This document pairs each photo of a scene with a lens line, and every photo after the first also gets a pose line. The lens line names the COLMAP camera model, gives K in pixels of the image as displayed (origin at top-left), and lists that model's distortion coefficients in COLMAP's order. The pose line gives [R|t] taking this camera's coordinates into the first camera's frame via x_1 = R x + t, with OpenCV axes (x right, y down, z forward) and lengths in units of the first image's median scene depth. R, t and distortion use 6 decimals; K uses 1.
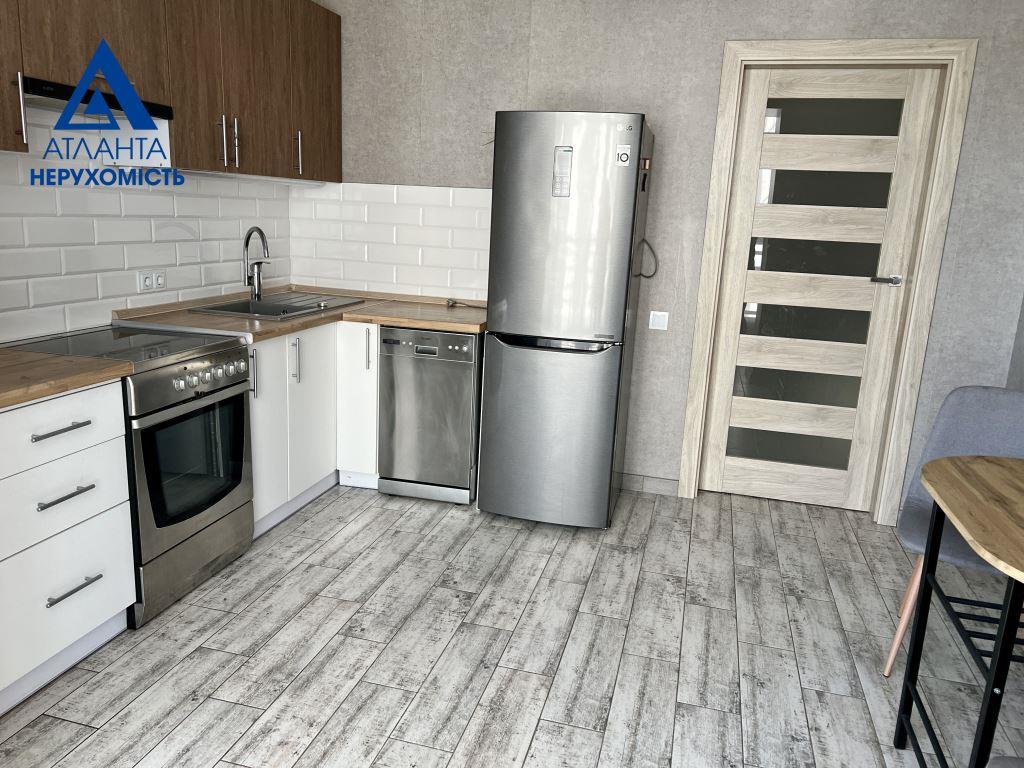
lens RADIAL K [[762.5, 0, 496.2], [0, 762.5, 387.5], [0, 0, 1]] dist [0.065584, -0.072448]
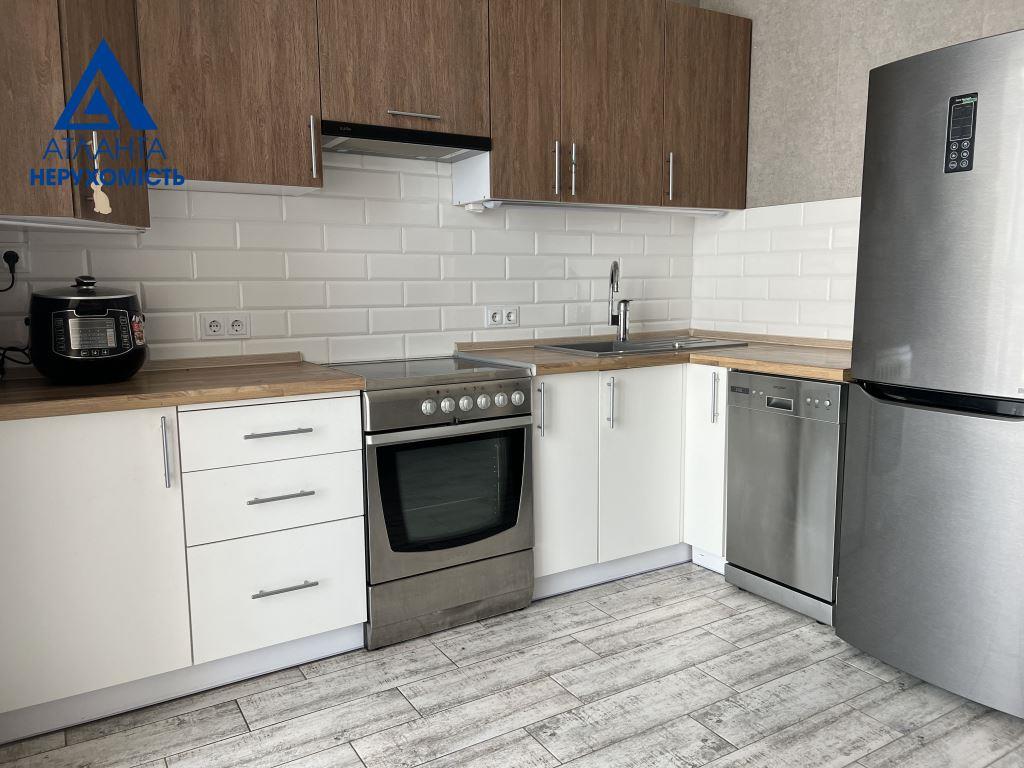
lens RADIAL K [[762.5, 0, 505.4], [0, 762.5, 384.3], [0, 0, 1]] dist [0.065584, -0.072448]
pose [[0.729468, 0.043475, -0.682632, 0.263858], [-0.115613, 0.991456, -0.060401, 0.011737], [0.674173, 0.122982, 0.728262, 0.296600]]
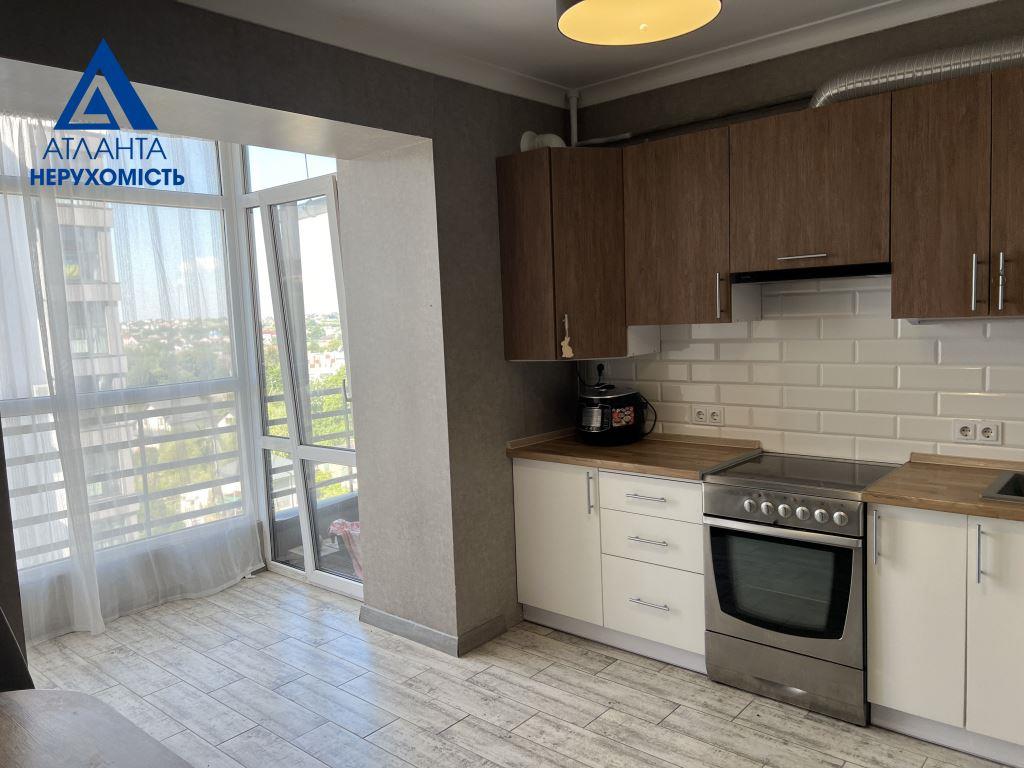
lens RADIAL K [[762.5, 0, 515.0], [0, 762.5, 391.8], [0, 0, 1]] dist [0.065584, -0.072448]
pose [[-0.417465, 0.069939, -0.905997, 0.661110], [-0.181238, 0.970593, 0.158436, -0.245279], [0.890435, 0.230343, -0.392513, 0.911799]]
